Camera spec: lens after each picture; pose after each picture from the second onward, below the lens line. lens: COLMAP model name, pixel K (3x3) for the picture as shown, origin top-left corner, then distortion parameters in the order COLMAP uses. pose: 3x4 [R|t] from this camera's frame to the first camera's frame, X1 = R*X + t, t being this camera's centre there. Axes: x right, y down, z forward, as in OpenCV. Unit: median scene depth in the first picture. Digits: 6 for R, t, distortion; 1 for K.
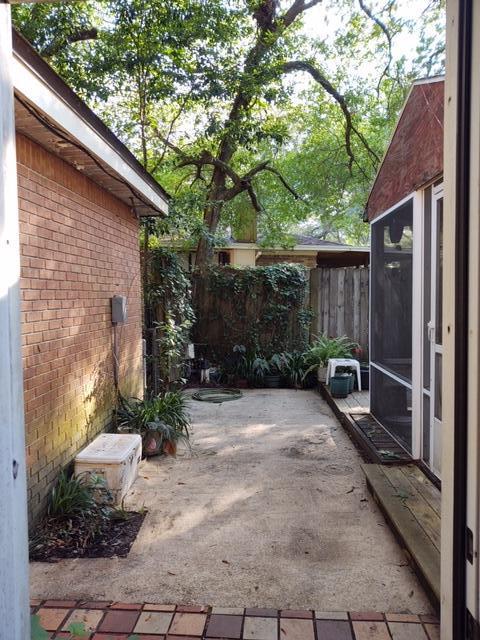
lens RADIAL K [[483.1, 0, 240.3], [0, 483.1, 319.4], [0, 0, 1]] dist [0.017787, -0.025710]
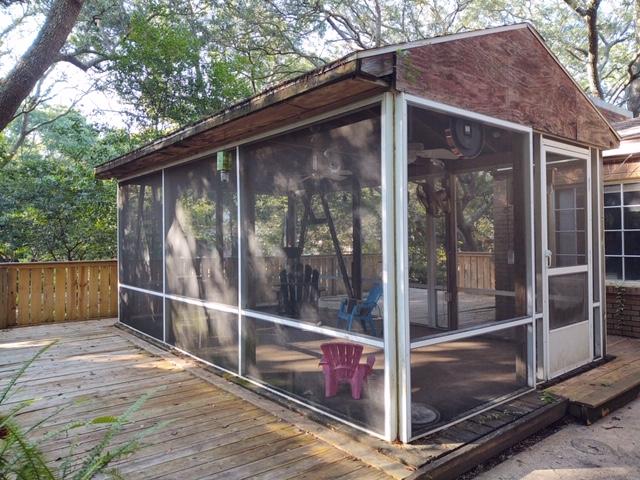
lens RADIAL K [[483.1, 0, 328.4], [0, 483.1, 230.0], [0, 0, 1]] dist [0.017787, -0.025710]
pose [[-0.665983, 0.023247, 0.745604, -0.118413], [0.046478, 0.998865, 0.010371, -0.076057], [-0.744517, 0.041561, -0.666308, 2.005001]]
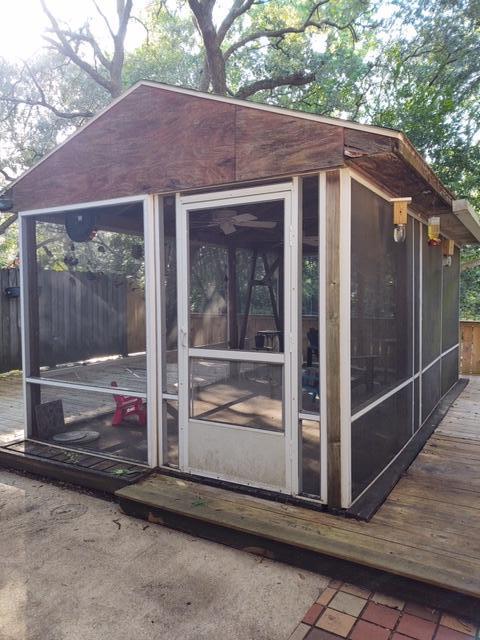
lens RADIAL K [[483.1, 0, 242.5], [0, 483.1, 323.0], [0, 0, 1]] dist [0.017787, -0.025710]
pose [[0.472141, -0.040152, 0.880608, -0.409493], [0.038438, 0.998950, 0.024939, -0.022591], [-0.880685, 0.022074, 0.473188, 0.371954]]
